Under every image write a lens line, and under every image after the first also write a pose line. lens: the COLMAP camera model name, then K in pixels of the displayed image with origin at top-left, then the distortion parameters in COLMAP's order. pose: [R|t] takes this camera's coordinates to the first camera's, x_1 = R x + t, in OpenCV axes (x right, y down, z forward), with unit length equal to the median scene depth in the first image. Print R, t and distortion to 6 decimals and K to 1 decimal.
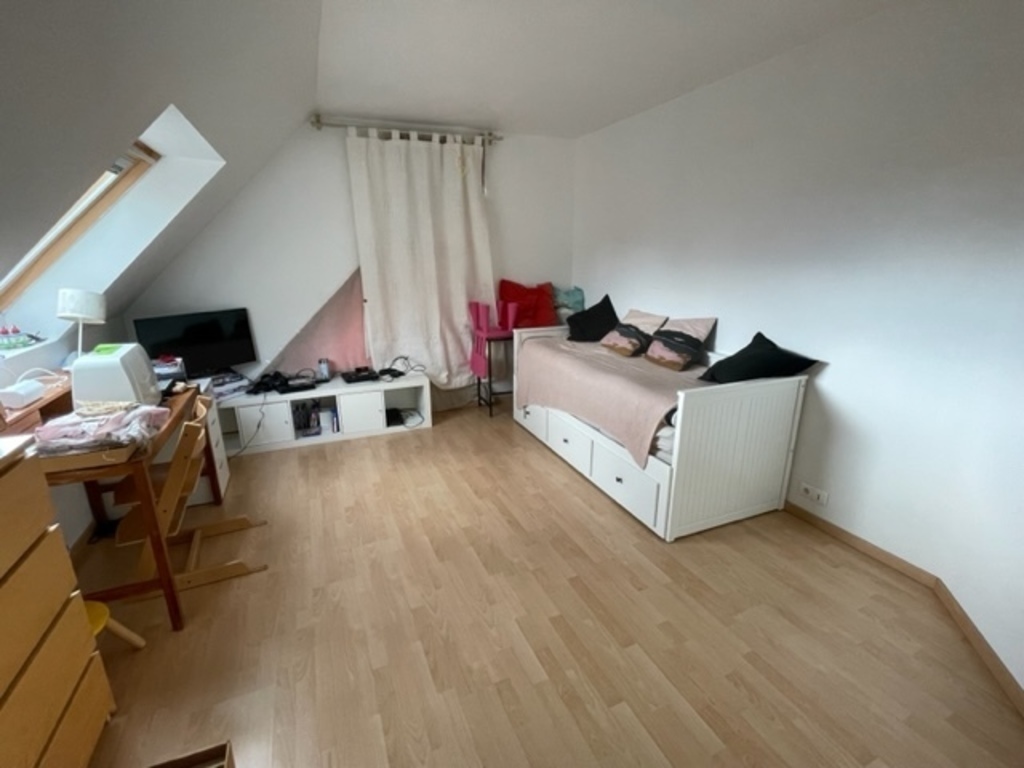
lens RADIAL K [[467.6, 0, 512.0], [0, 467.6, 384.0], [0, 0, 1]] dist [-0.001591, -0.000427]
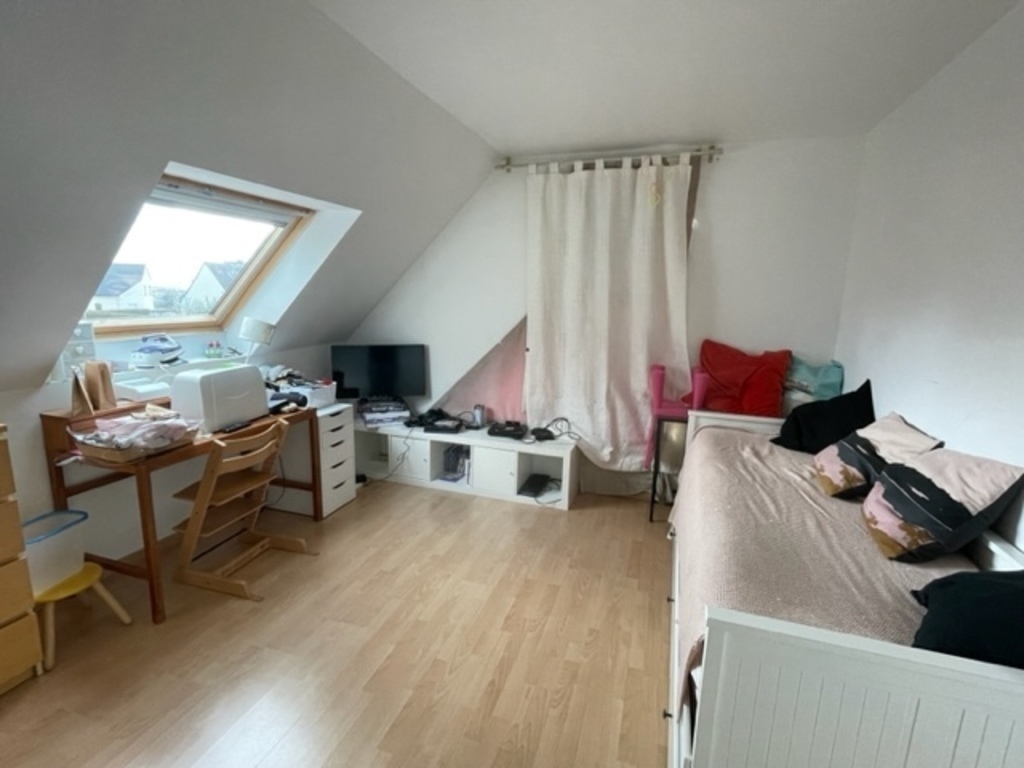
lens RADIAL K [[486.6, 0, 512.0], [0, 486.6, 384.0], [0, 0, 1]] dist [-0.001527, -0.000324]
pose [[0.749648, 0.144289, -0.645917, 0.283578], [-0.209188, 0.977571, -0.024407, -0.085531], [0.627908, 0.153415, 0.763017, 0.279774]]
